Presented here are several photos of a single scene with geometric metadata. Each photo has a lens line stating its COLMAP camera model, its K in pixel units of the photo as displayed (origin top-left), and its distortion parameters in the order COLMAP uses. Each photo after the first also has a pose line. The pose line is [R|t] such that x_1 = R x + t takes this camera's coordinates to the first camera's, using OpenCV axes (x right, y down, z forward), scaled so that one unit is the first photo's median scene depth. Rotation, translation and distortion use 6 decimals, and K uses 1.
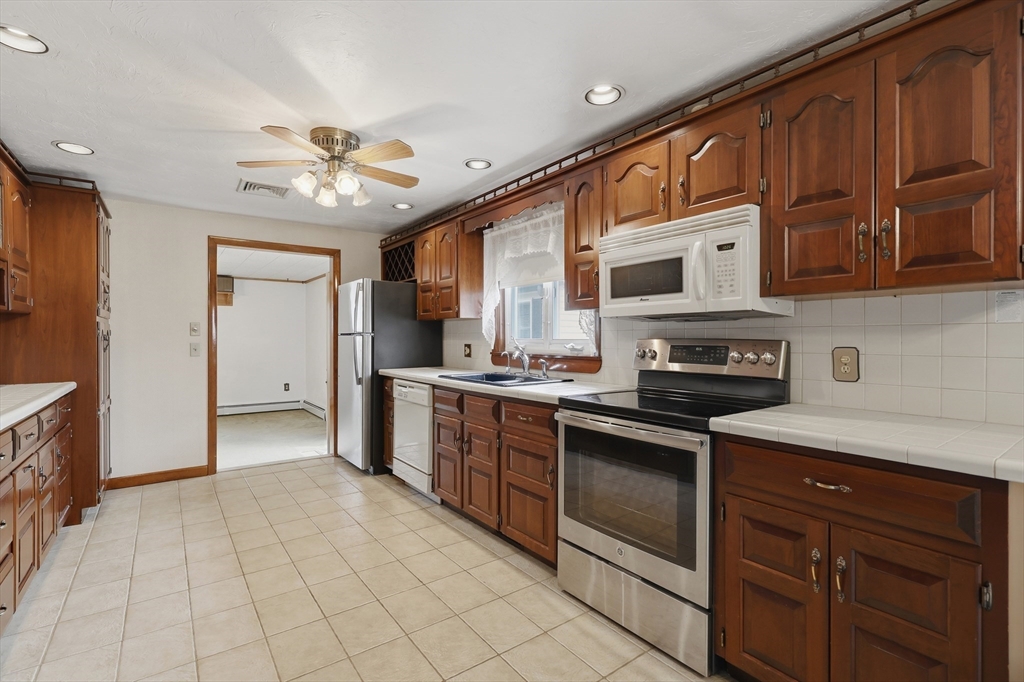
lens RADIAL K [[469.7, 0, 504.9], [0, 469.7, 338.6], [0, 0, 1]] dist [-0.007102, 0.001806]
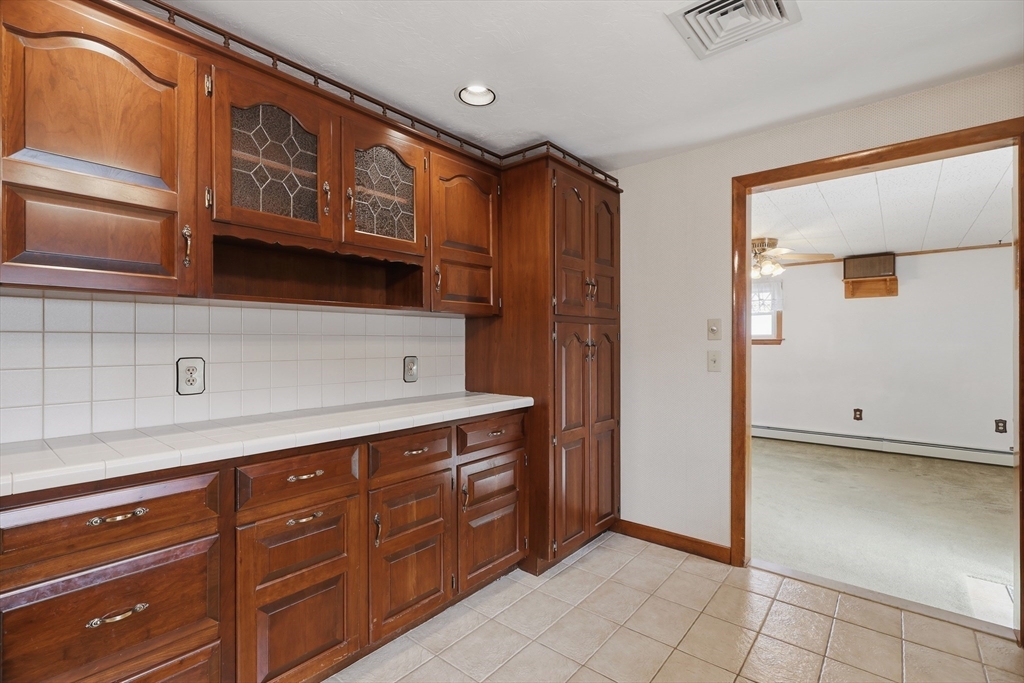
lens RADIAL K [[469.7, 0, 508.1], [0, 469.7, 343.6], [0, 0, 1]] dist [-0.007102, 0.001806]
pose [[0.247114, 0.001355, -0.968985, -0.131465], [0.000961, 0.999998, 0.001644, -0.002453], [0.968986, -0.001338, 0.247113, 0.699467]]
